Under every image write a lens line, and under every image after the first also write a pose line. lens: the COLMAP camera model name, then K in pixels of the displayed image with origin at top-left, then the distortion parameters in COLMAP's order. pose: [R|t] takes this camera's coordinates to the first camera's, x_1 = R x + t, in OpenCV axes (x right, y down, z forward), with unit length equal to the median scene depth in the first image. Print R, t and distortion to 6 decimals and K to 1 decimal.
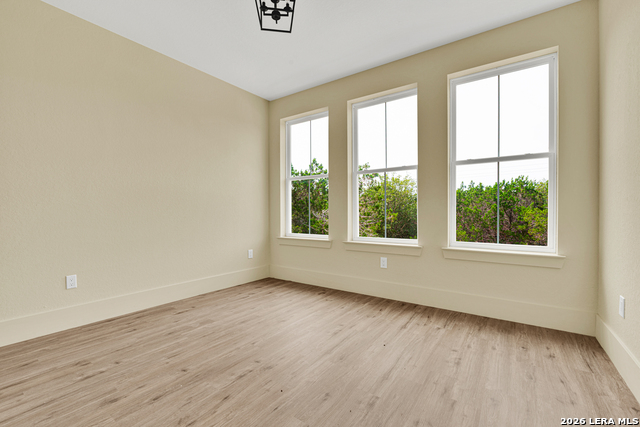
lens RADIAL K [[277.9, 0, 318.9], [0, 277.9, 214.3], [0, 0, 1]] dist [-0.009023, 0.000712]
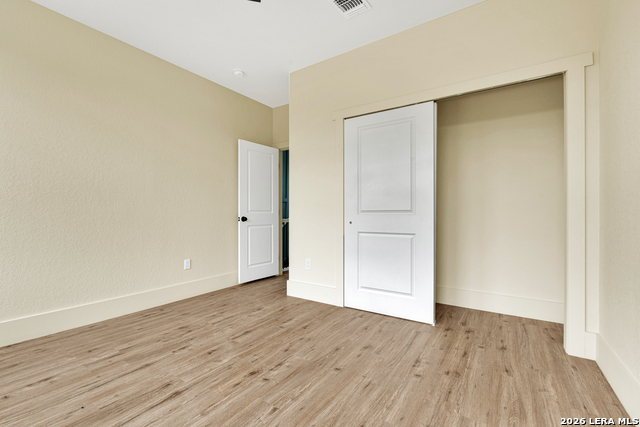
lens RADIAL K [[277.9, 0, 318.9], [0, 277.9, 214.3], [0, 0, 1]] dist [-0.009023, 0.000712]
pose [[-0.999741, 0.002081, -0.022674, -0.401906], [0.001929, 0.999976, 0.006720, -0.011013], [0.022687, 0.006674, -0.999720, 2.036732]]
